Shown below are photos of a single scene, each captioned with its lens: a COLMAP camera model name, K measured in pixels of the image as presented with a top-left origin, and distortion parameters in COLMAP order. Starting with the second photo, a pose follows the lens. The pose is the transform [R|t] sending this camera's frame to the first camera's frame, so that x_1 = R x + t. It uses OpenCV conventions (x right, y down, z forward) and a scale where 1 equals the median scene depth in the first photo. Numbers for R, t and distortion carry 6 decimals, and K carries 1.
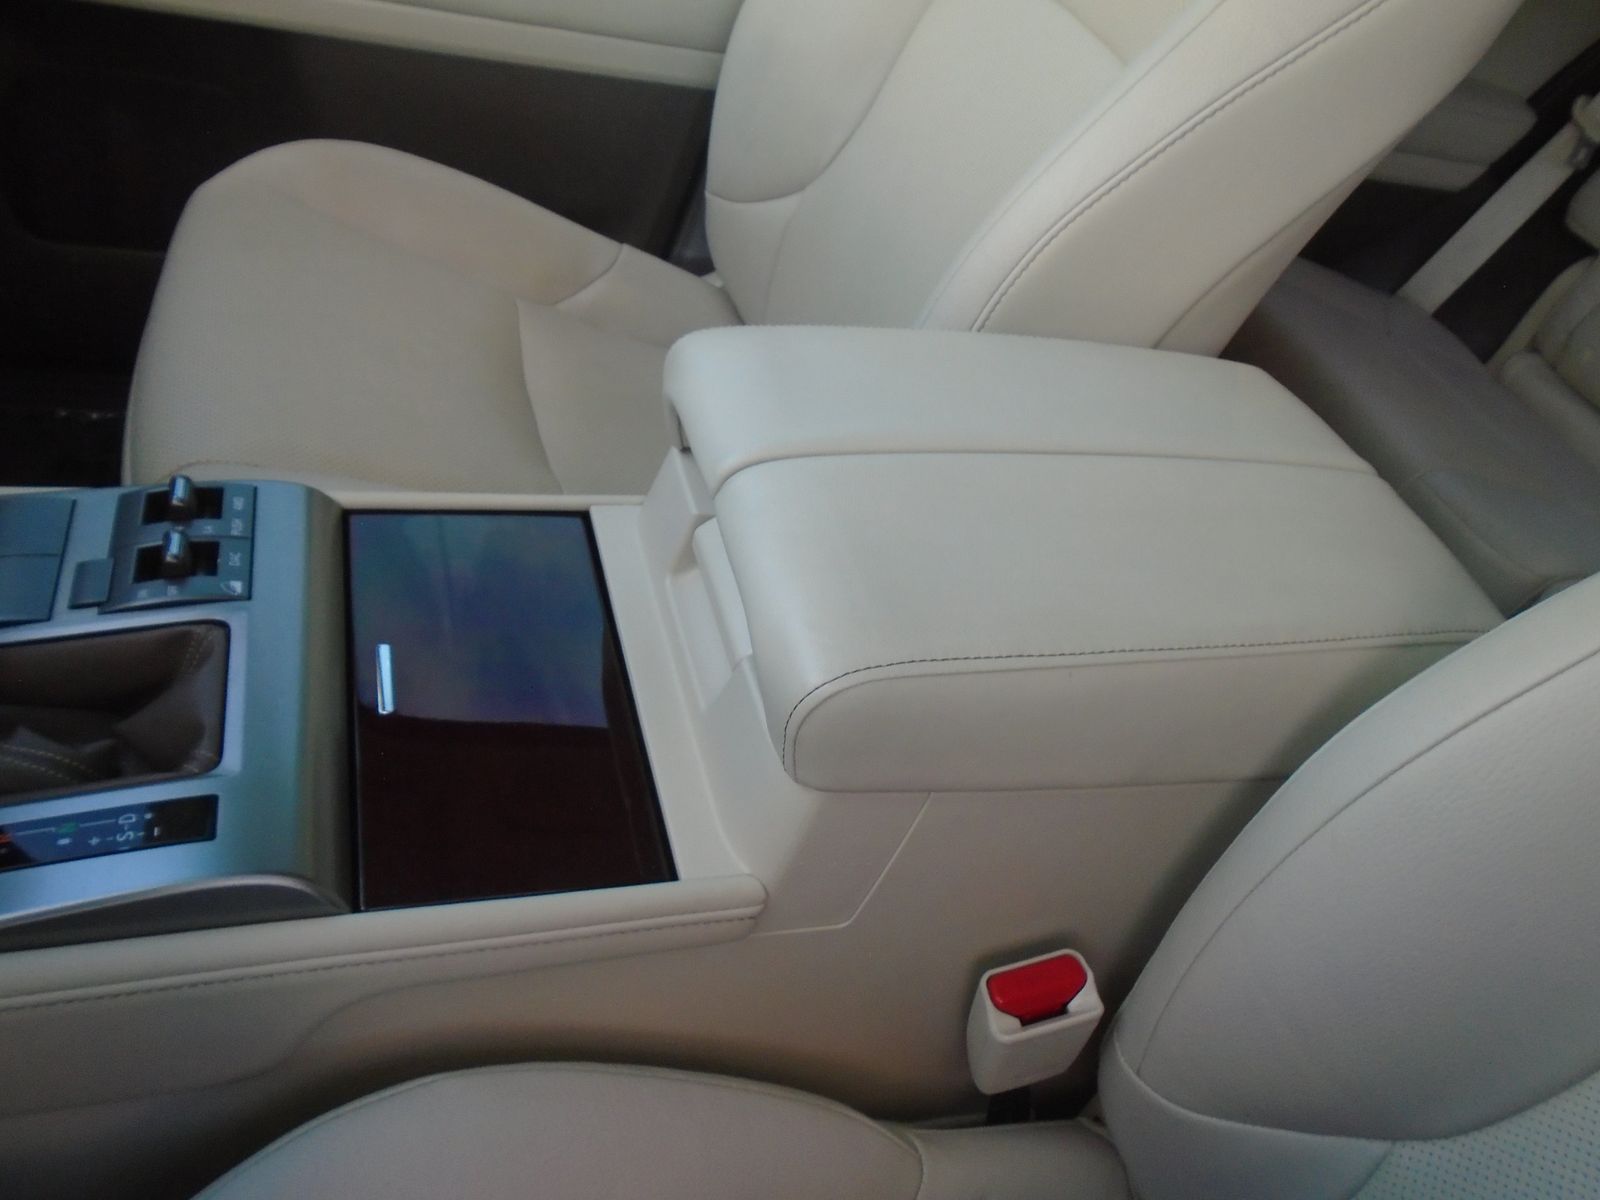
lens RADIAL K [[1251.2, 0, 796.7], [0, 1251.2, 595.8], [0, 0, 1]] dist [-0.010094, 0.002691]
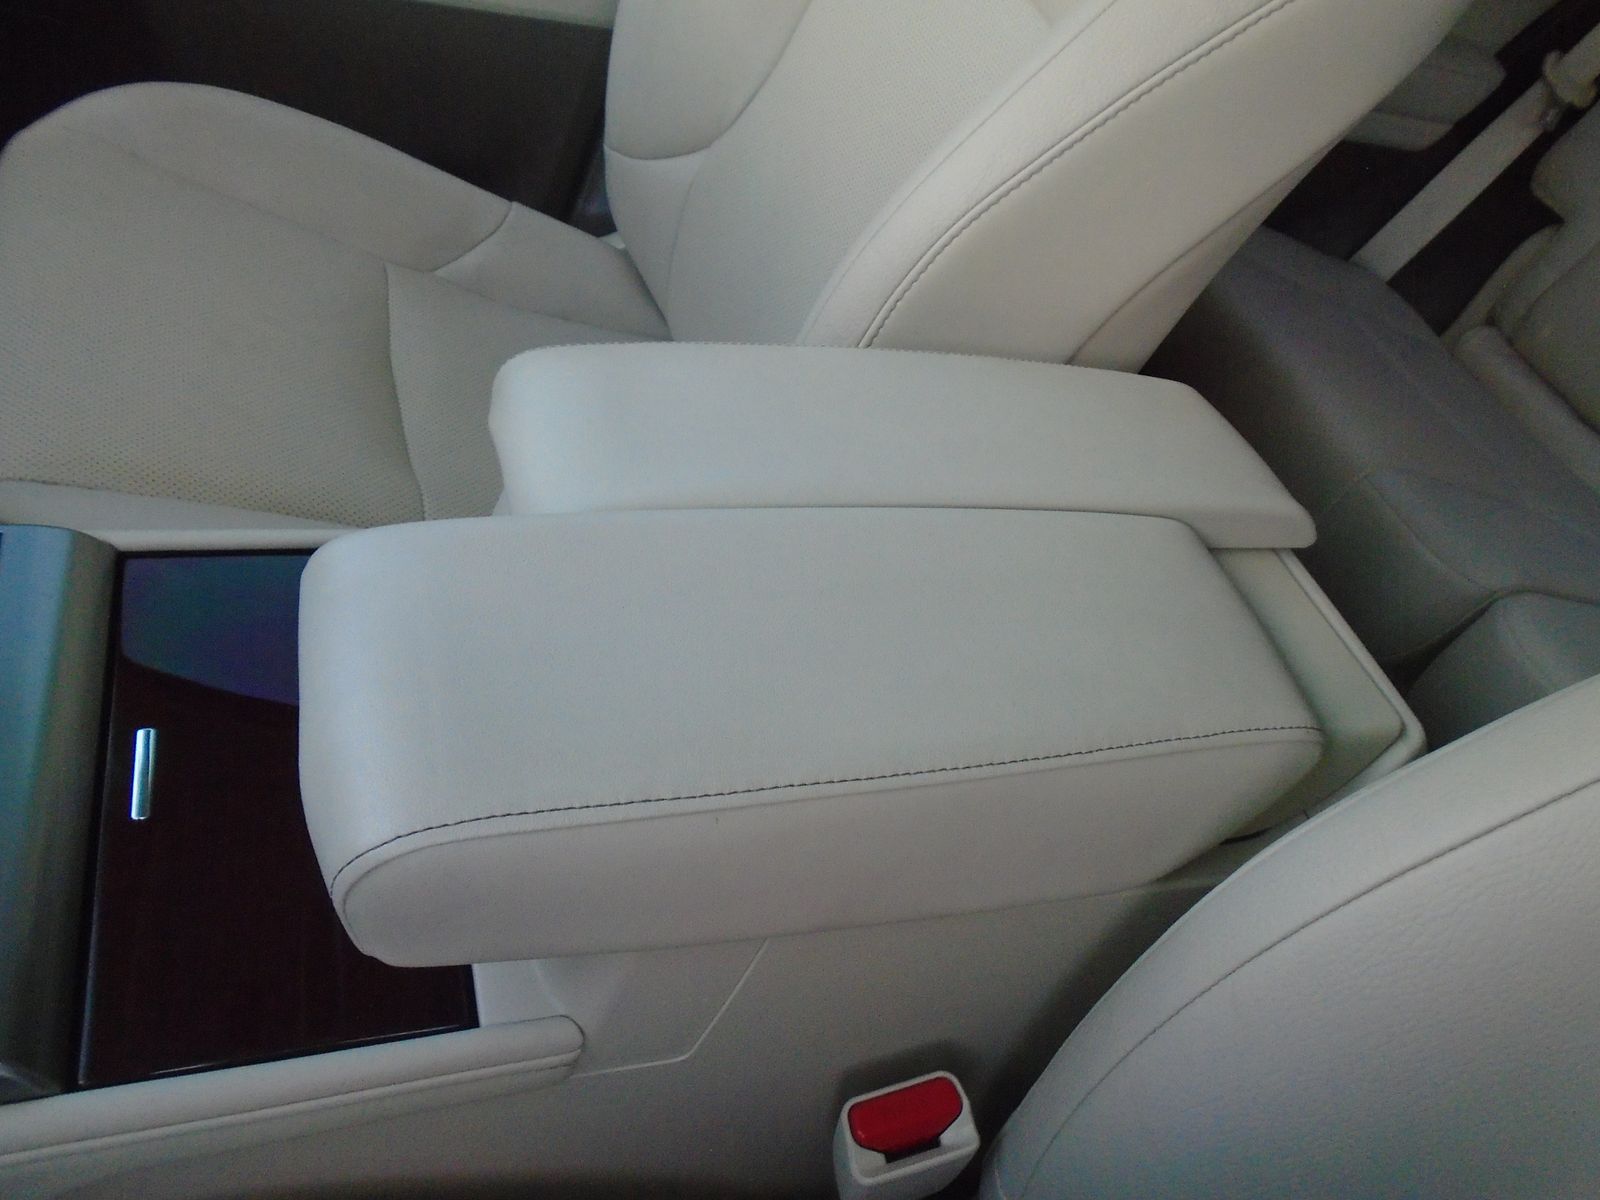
lens RADIAL K [[1243.2, 0, 804.2], [0, 1243.2, 602.9], [0, 0, 1]] dist [-0.003826, -0.002724]
pose [[0.999327, 0.006953, 0.036025, 0.072495], [-0.009329, 0.997762, 0.066217, -0.090496], [-0.035484, -0.066509, 0.997155, 0.125993]]
